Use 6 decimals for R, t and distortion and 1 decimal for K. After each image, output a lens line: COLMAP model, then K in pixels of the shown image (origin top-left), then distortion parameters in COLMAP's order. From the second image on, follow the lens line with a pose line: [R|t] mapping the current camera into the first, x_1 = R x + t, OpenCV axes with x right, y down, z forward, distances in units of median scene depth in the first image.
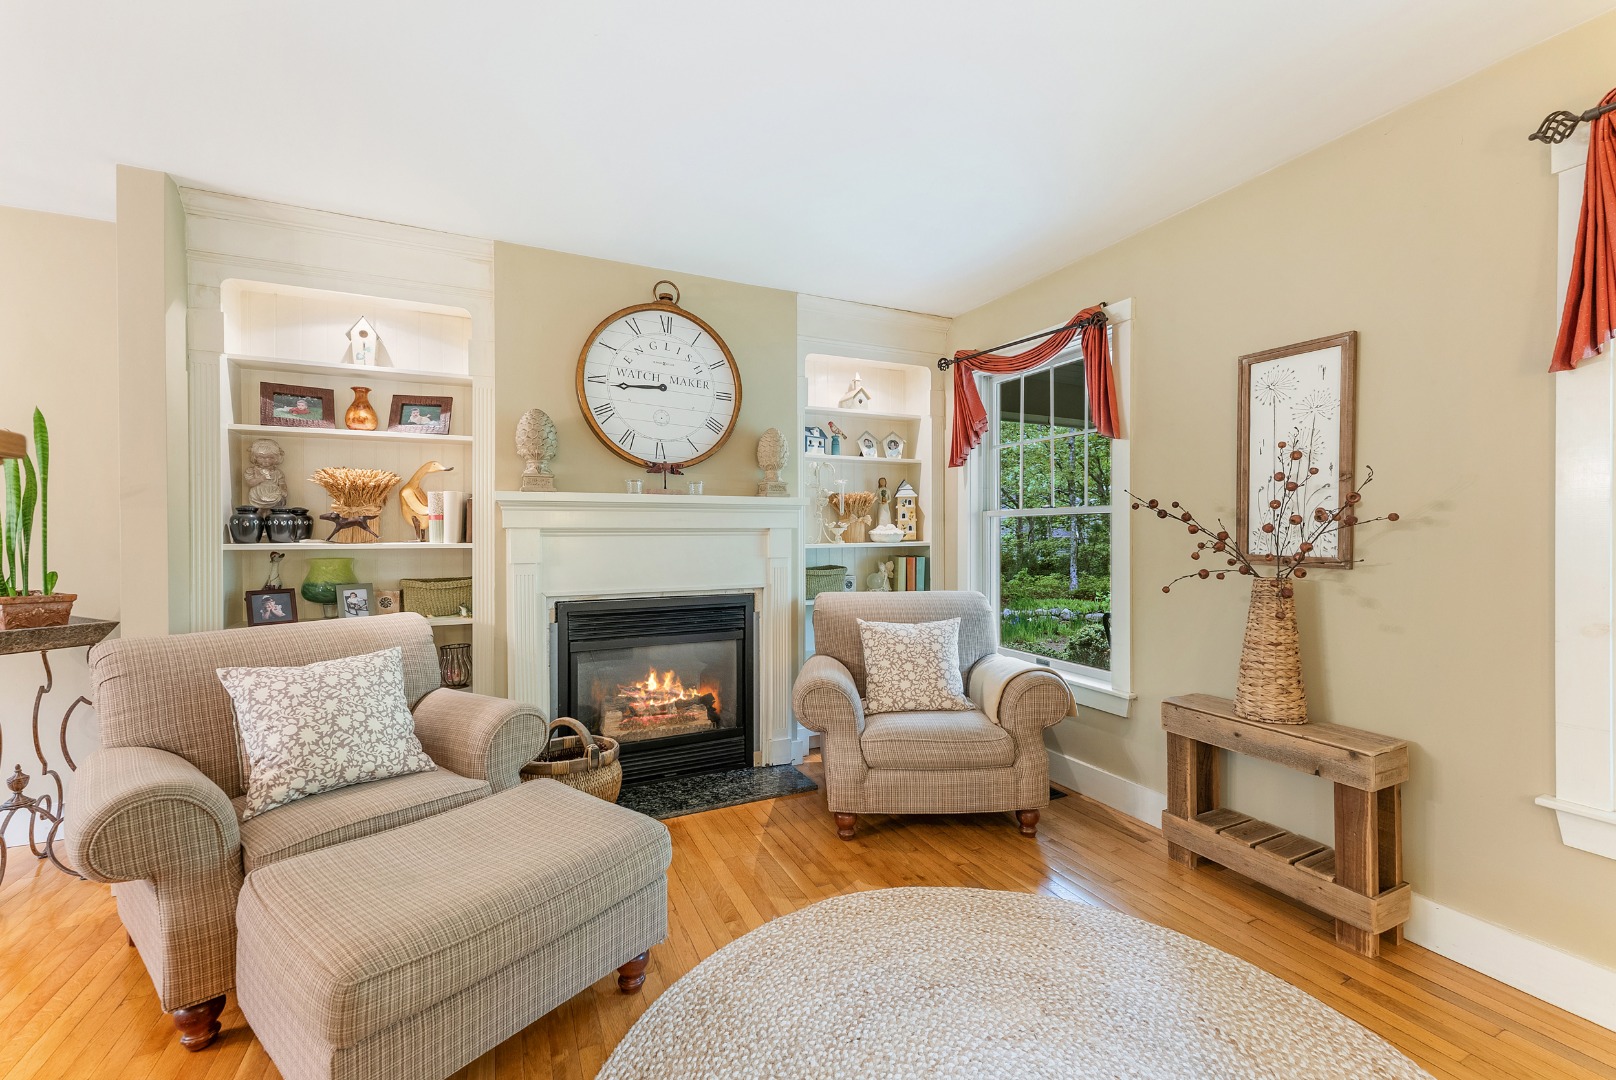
lens RADIAL K [[647.5, 0, 808.0], [0, 647.5, 540.0], [0, 0, 1]] dist [-0.000931, -0.000121]
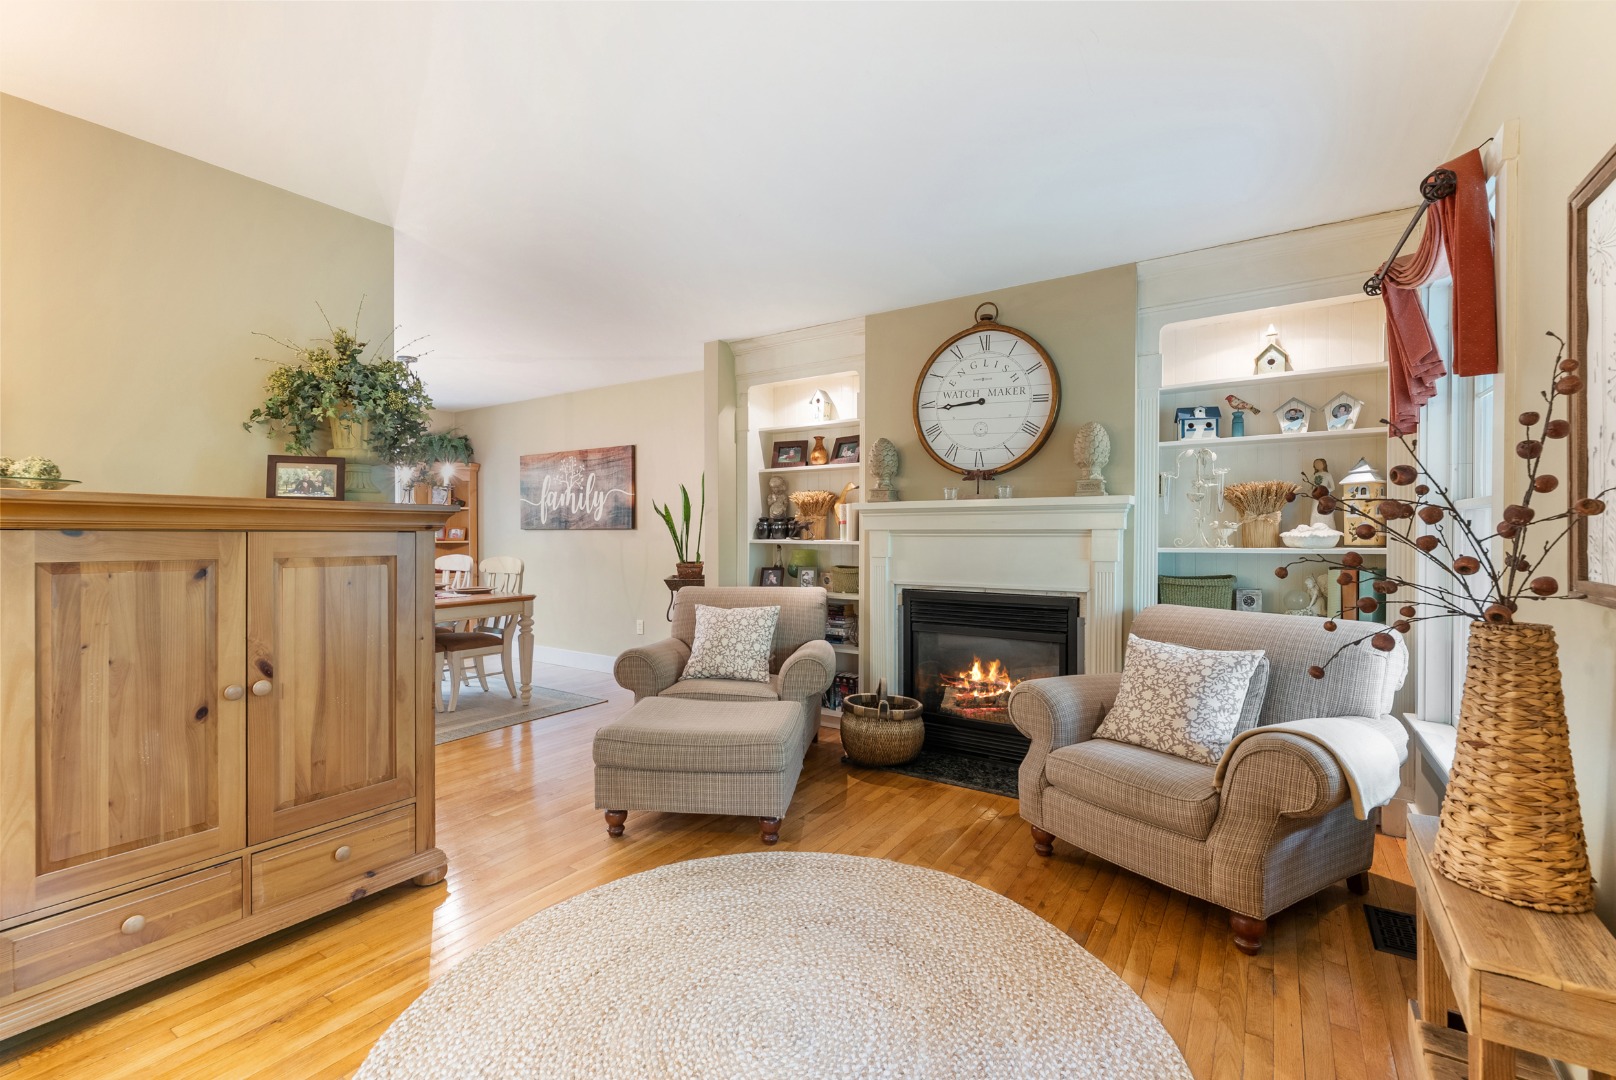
lens RADIAL K [[689.5, 0, 808.7], [0, 689.5, 543.4], [0, 0, 1]] dist [0.000557, -0.000020]
pose [[0.512925, 0.015447, -0.858295, 0.672636], [-0.010743, 0.999875, 0.011576, -0.005949], [0.858366, 0.003283, 0.513027, 0.159582]]
